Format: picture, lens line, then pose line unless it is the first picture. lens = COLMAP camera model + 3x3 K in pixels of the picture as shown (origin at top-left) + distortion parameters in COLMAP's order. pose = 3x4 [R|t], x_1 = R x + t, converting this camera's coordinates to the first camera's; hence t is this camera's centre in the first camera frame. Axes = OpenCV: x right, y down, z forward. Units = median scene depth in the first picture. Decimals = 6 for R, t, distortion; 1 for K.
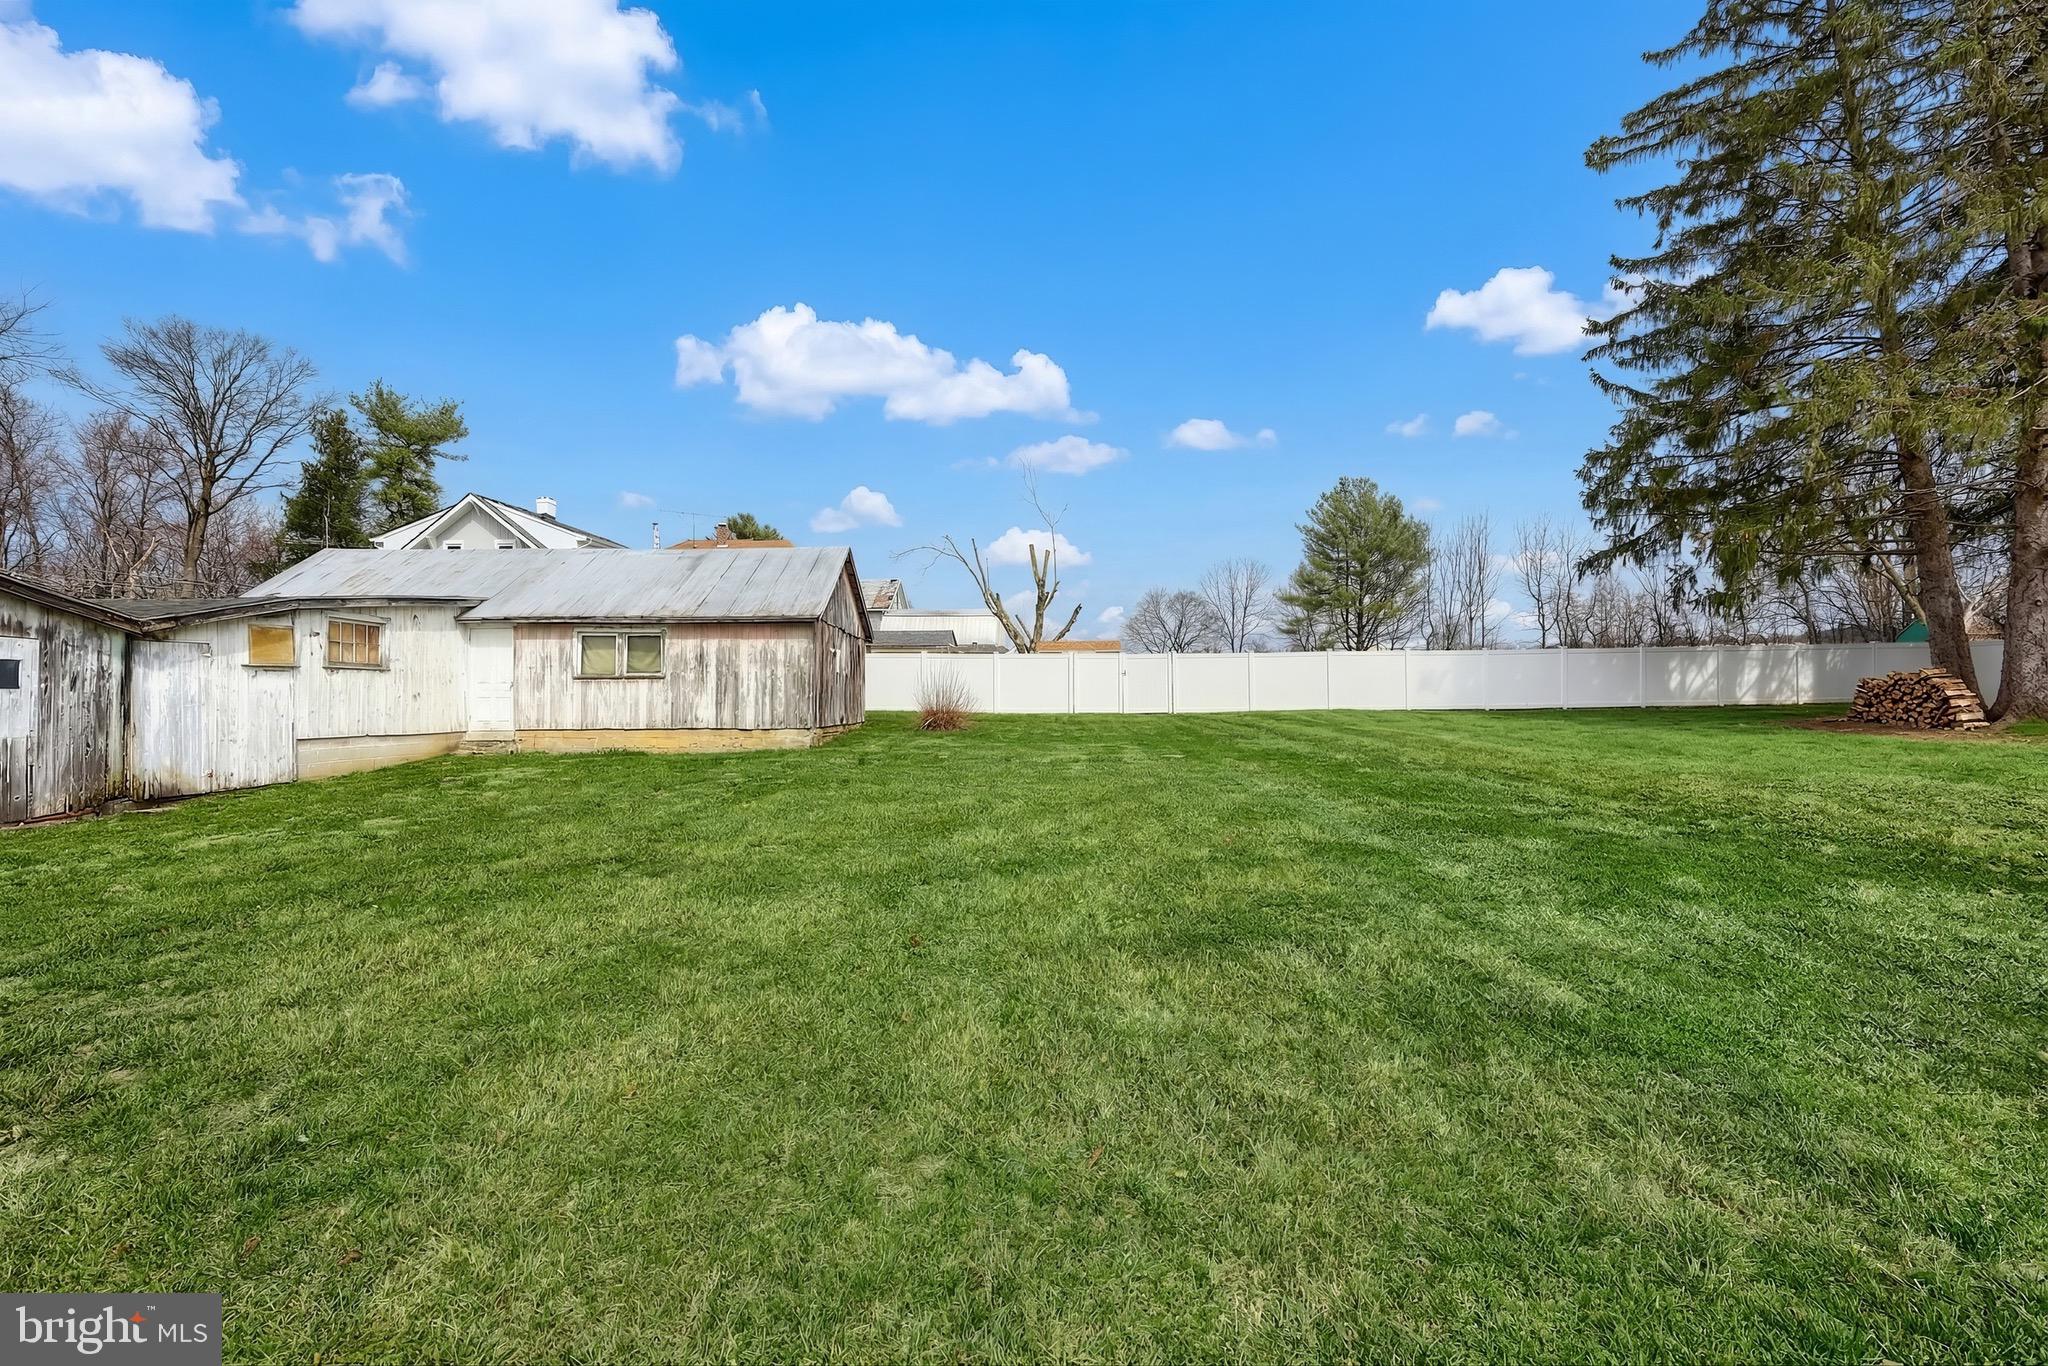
lens RADIAL K [[824.8, 0, 1032.9], [0, 824.8, 700.9], [0, 0, 1]] dist [-0.001474, -0.000037]
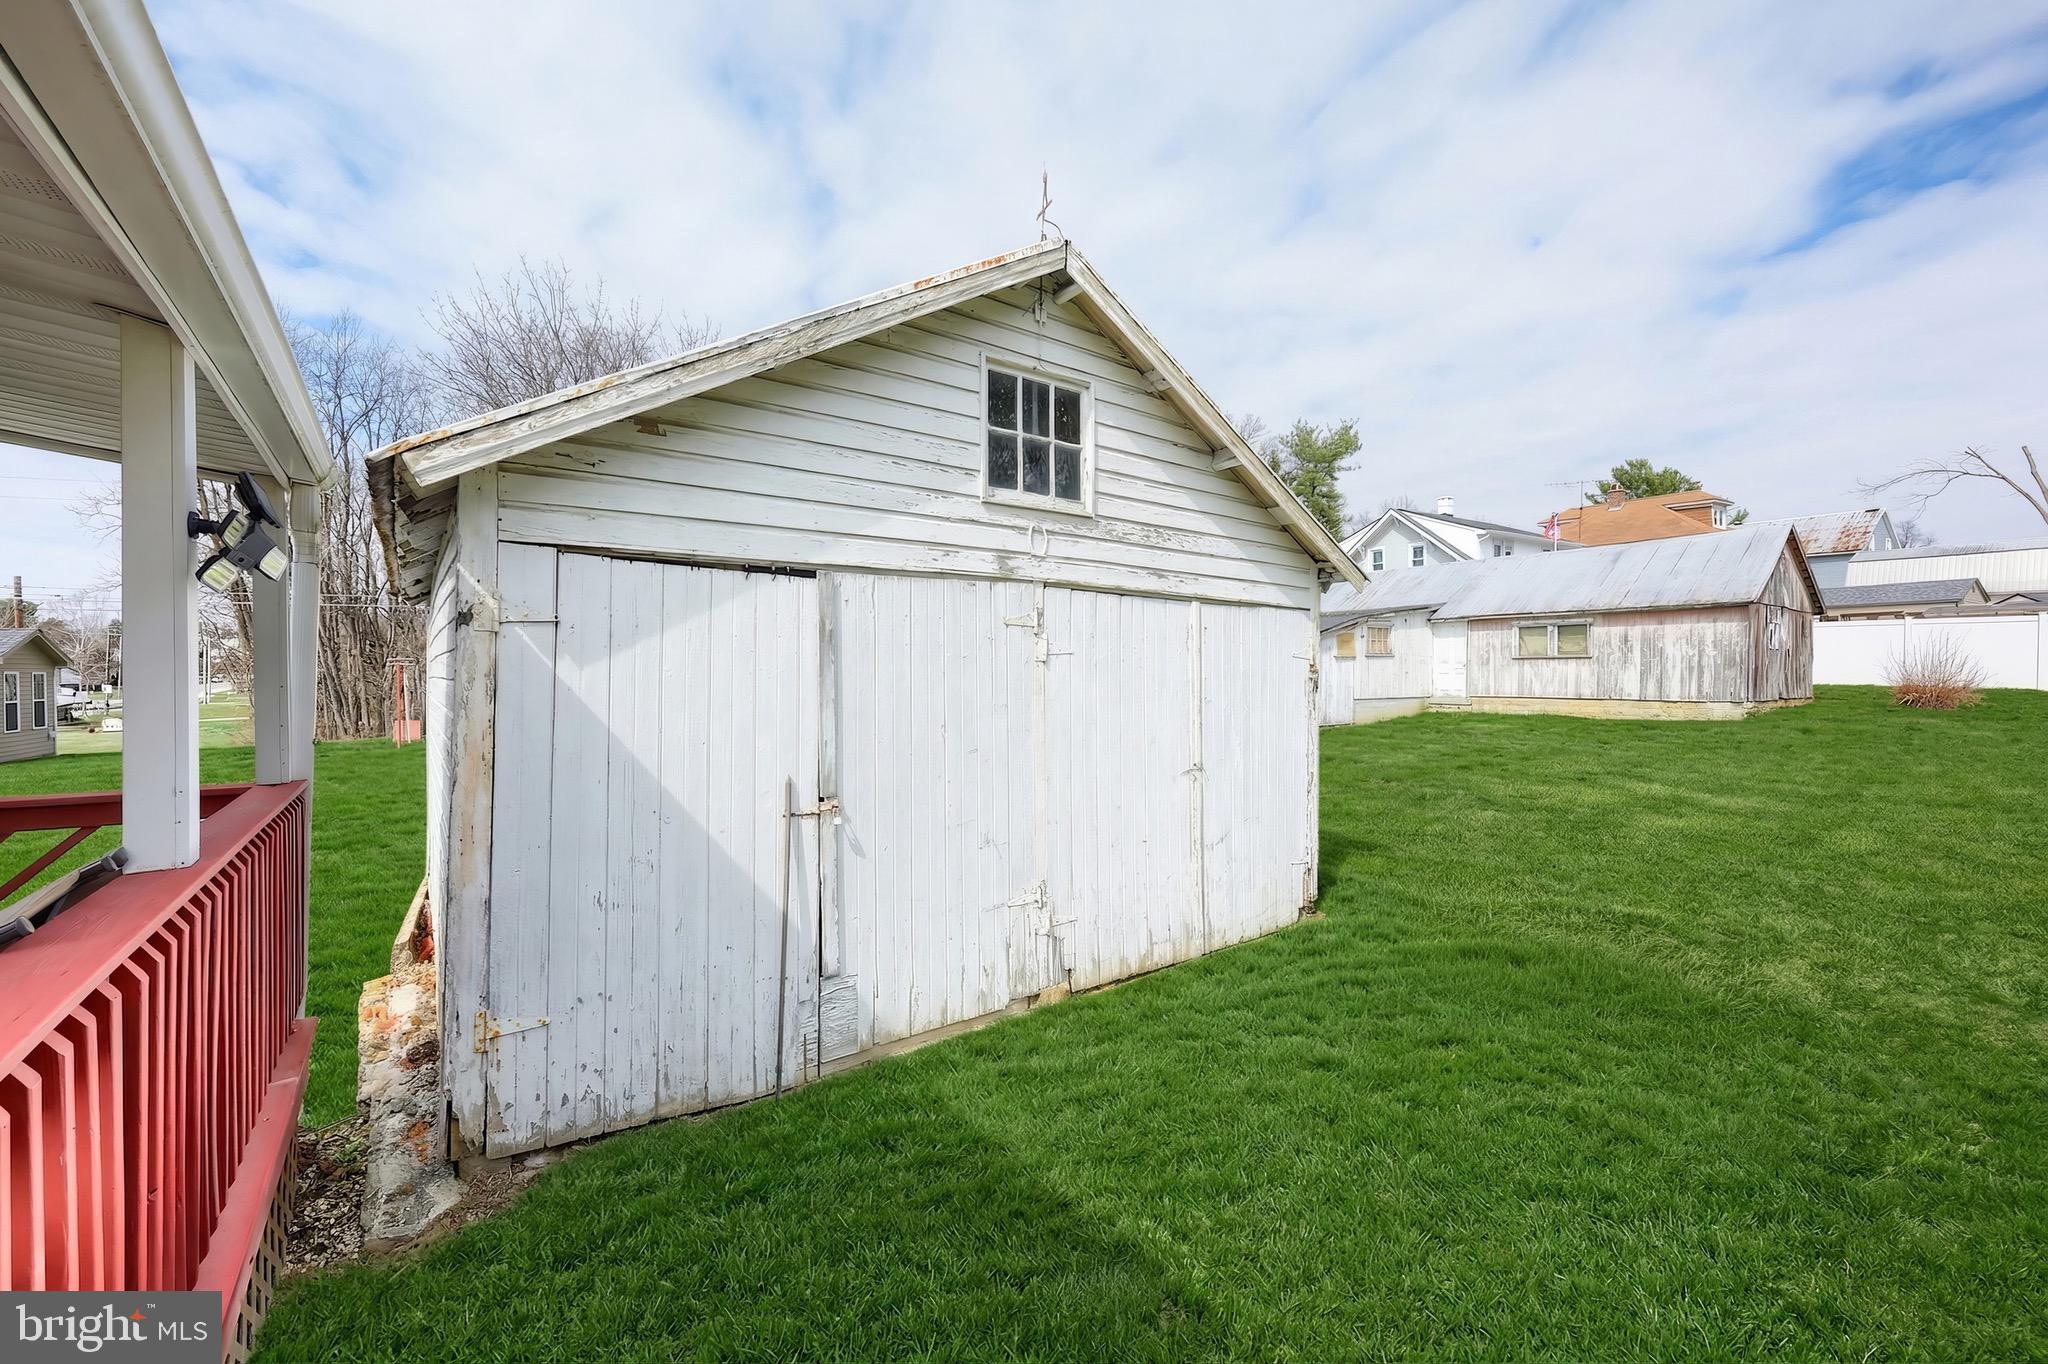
lens RADIAL K [[824.8, 0, 1003.4], [0, 824.8, 683.2], [0, 0, 1]] dist [-0.001474, -0.000037]
pose [[0.553921, 0.010556, -0.832502, 0.091897], [0.004206, 0.999871, 0.015476, -0.012215], [0.832559, -0.012074, 0.553805, -0.401444]]
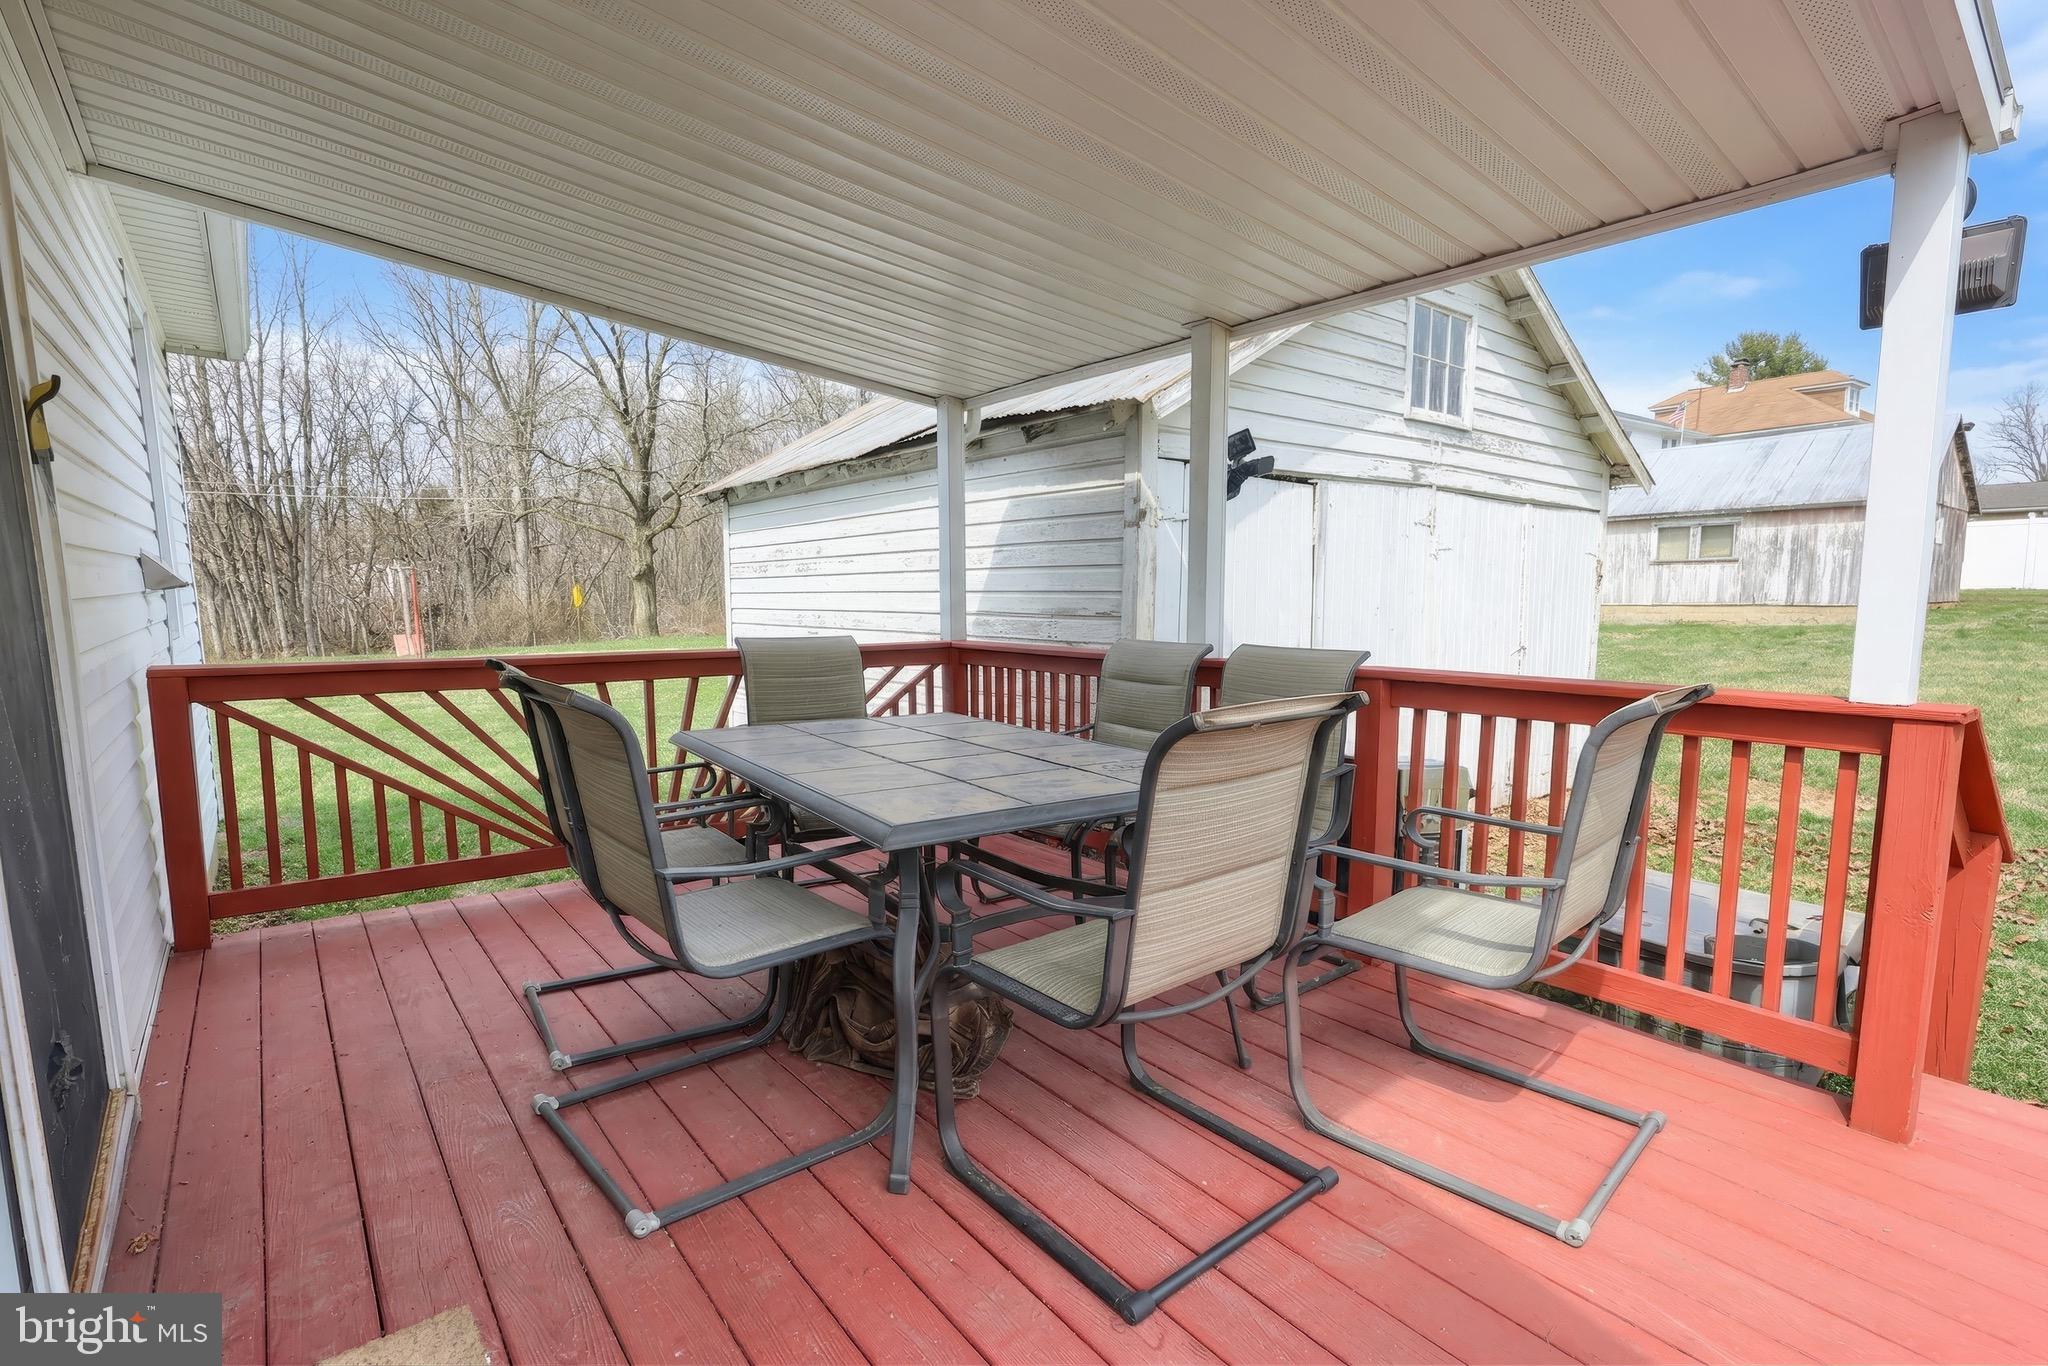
lens RADIAL K [[978.3, 0, 1029.2], [0, 978.3, 697.8], [0, 0, 1]] dist [0.003817, 0.000607]
pose [[0.590794, 0.089731, -0.801818, 0.090927], [0.008075, 0.993089, 0.117086, -0.005541], [0.806782, -0.075648, 0.585986, -0.608586]]
